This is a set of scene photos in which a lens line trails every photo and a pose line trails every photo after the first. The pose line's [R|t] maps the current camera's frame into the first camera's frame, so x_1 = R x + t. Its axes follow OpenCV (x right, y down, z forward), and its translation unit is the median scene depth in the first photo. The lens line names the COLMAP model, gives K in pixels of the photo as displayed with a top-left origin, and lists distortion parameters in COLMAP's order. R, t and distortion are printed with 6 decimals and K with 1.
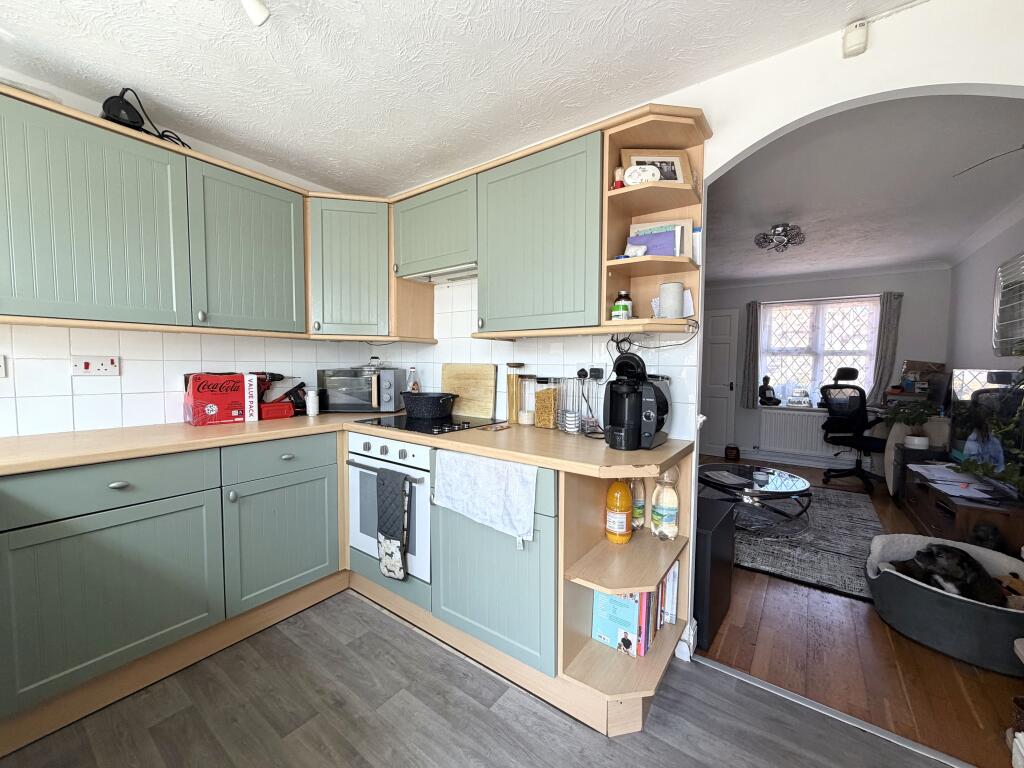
lens RADIAL K [[406.9, 0, 509.7], [0, 406.9, 385.8], [0, 0, 1]] dist [-0.000919, 0.000368]
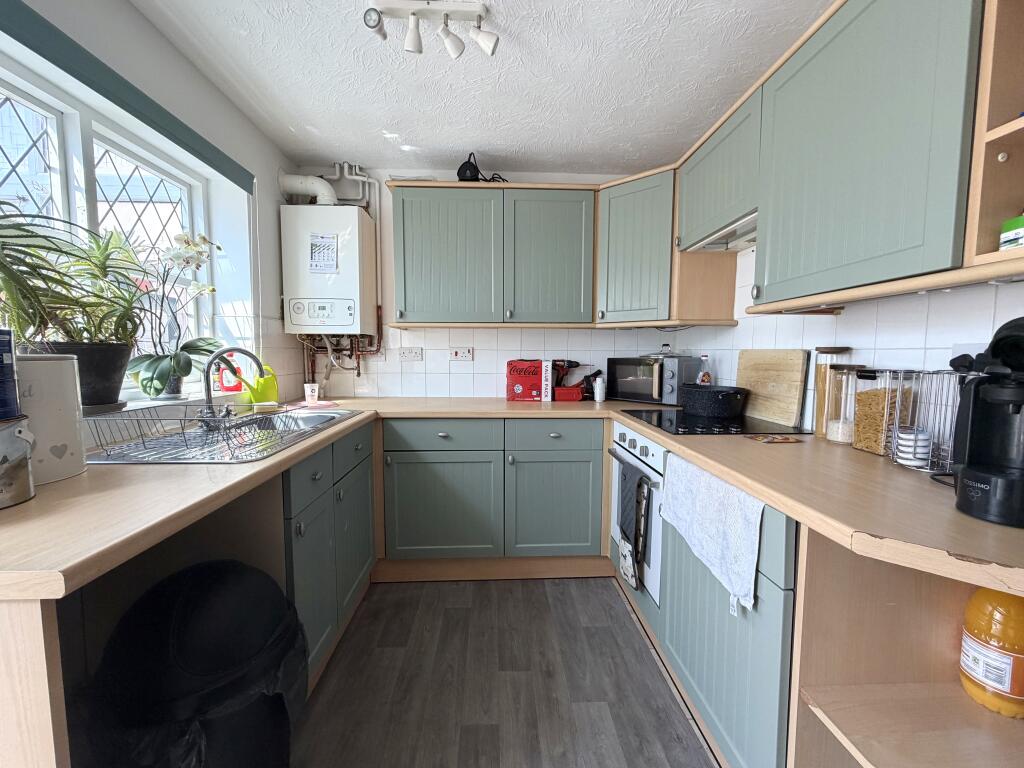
lens RADIAL K [[406.9, 0, 509.7], [0, 406.9, 385.8], [0, 0, 1]] dist [-0.000919, 0.000368]
pose [[0.623930, 0.054879, -0.779551, 0.218015], [-0.040461, 0.998462, 0.037906, 0.003035], [0.780432, 0.007890, 0.625191, 0.193399]]
